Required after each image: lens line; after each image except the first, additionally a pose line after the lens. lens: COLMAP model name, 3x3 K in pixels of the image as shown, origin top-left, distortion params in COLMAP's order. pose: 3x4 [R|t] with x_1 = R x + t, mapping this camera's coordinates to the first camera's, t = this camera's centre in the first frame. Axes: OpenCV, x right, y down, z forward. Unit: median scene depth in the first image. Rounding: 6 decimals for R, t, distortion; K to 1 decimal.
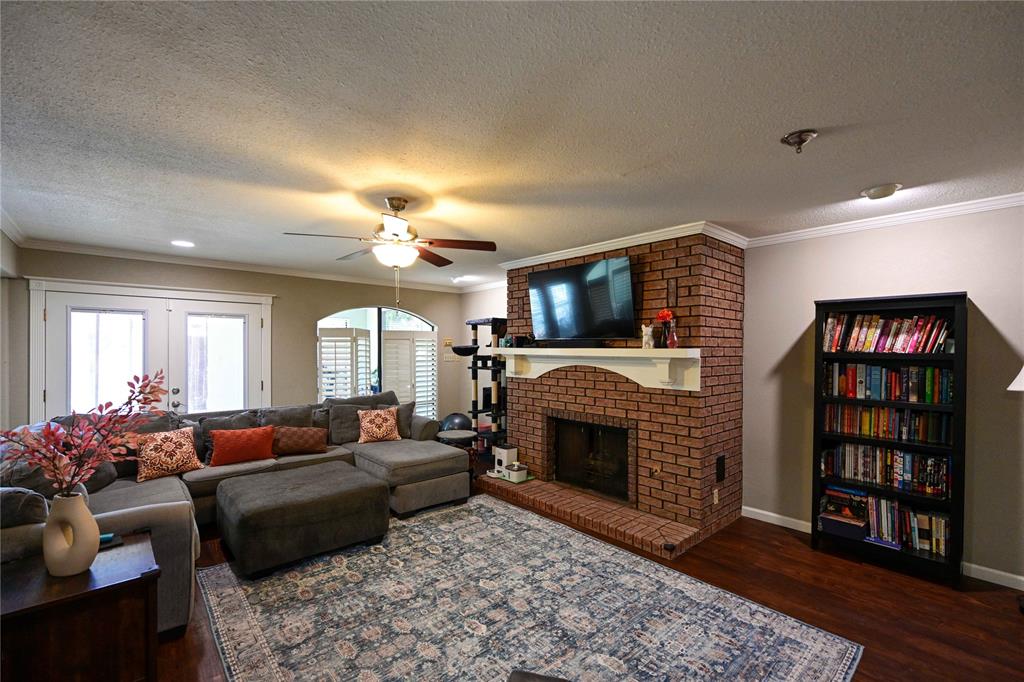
lens RADIAL K [[438.2, 0, 510.8], [0, 438.2, 352.9], [0, 0, 1]] dist [0.000953, -0.001245]
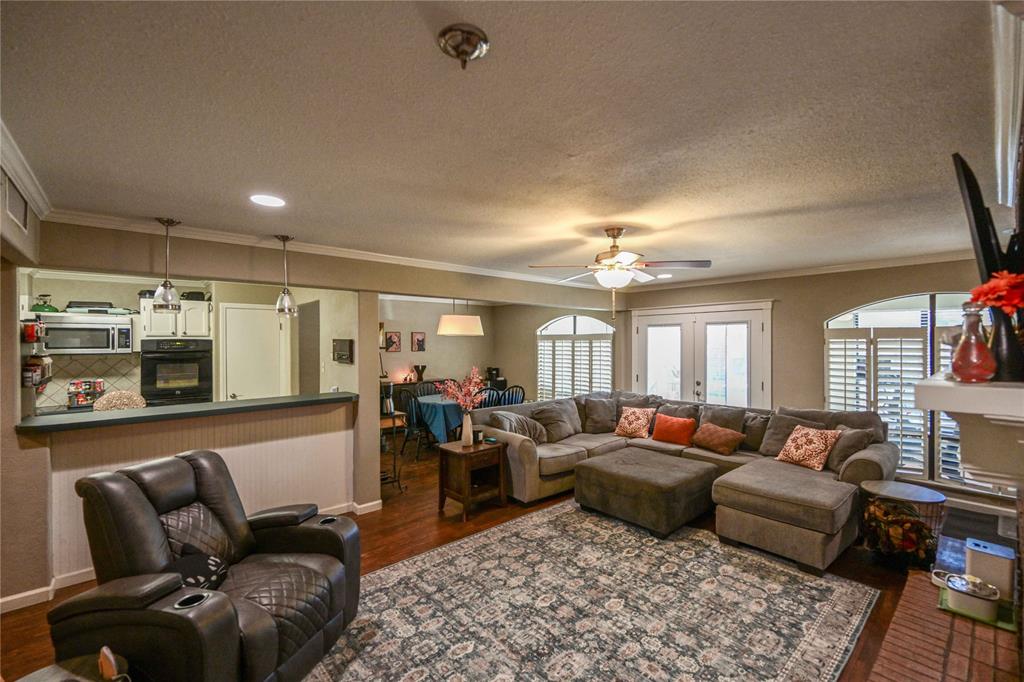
lens RADIAL K [[438.2, 0, 517.5], [0, 438.2, 341.3], [0, 0, 1]] dist [0.000953, -0.001245]
pose [[0.004137, -0.004015, -0.999983, 0.824827], [-0.002312, 0.999989, -0.004025, -0.047221], [0.999989, 0.002328, 0.004128, 0.691679]]
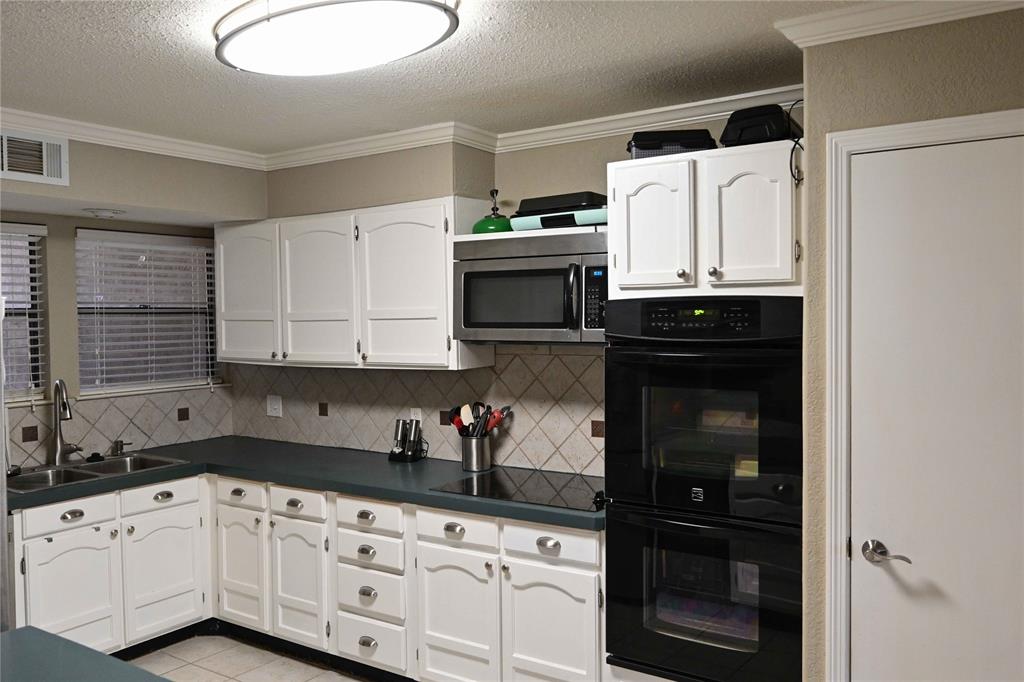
lens RADIAL K [[849.0, 0, 516.9], [0, 849.0, 335.2], [0, 0, 1]] dist [-0.015854, 0.014644]
pose [[-0.970466, 0.014866, -0.240780, -0.477244], [0.006346, 0.999327, 0.036119, -0.054443], [0.241155, 0.033524, -0.969907, 0.182935]]
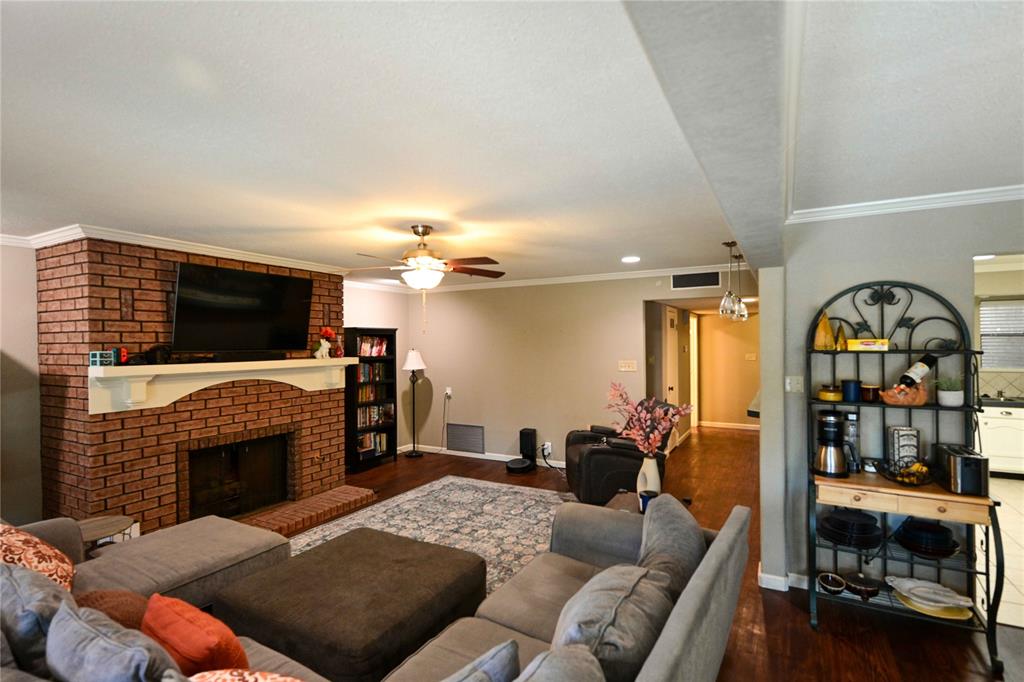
lens RADIAL K [[492.5, 0, 509.8], [0, 492.5, 340.8], [0, 0, 1]] dist [-0.004390, -0.000172]
pose [[-0.326005, 0.001725, 0.945367, -1.378651], [0.016274, 0.999860, 0.003788, -0.066253], [-0.945228, 0.016619, -0.325987, 1.115597]]
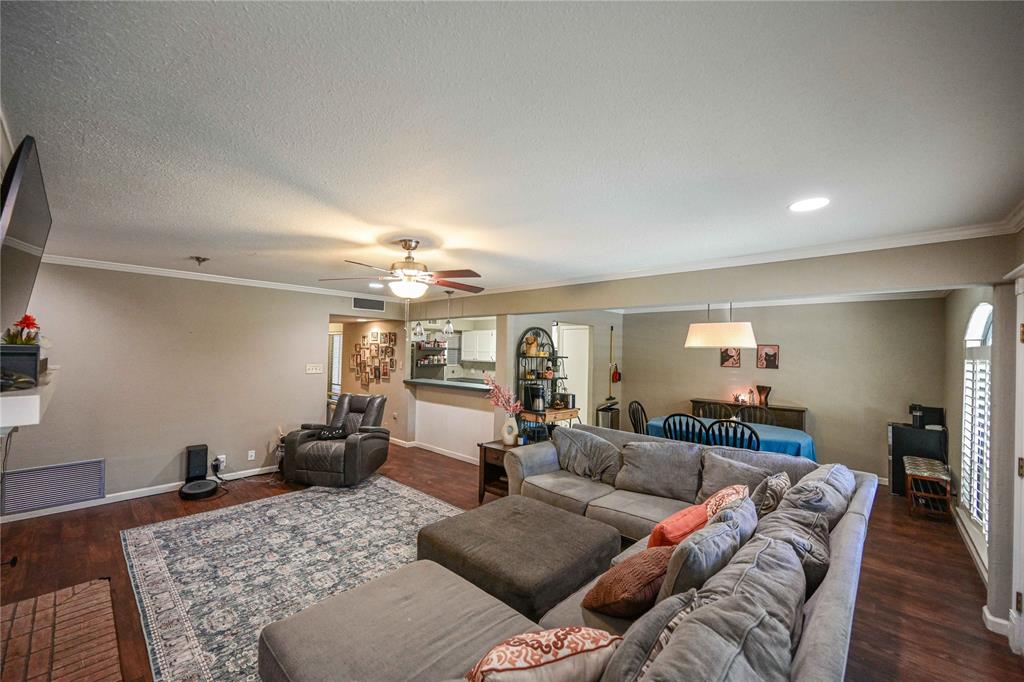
lens RADIAL K [[405.5, 0, 511.2], [0, 405.5, 343.7], [0, 0, 1]] dist [-0.005980, 0.000481]
pose [[-0.995059, -0.024609, -0.096185, -0.405746], [-0.023747, 0.999667, -0.010094, -0.067425], [0.096402, -0.007760, -0.995312, 1.957757]]
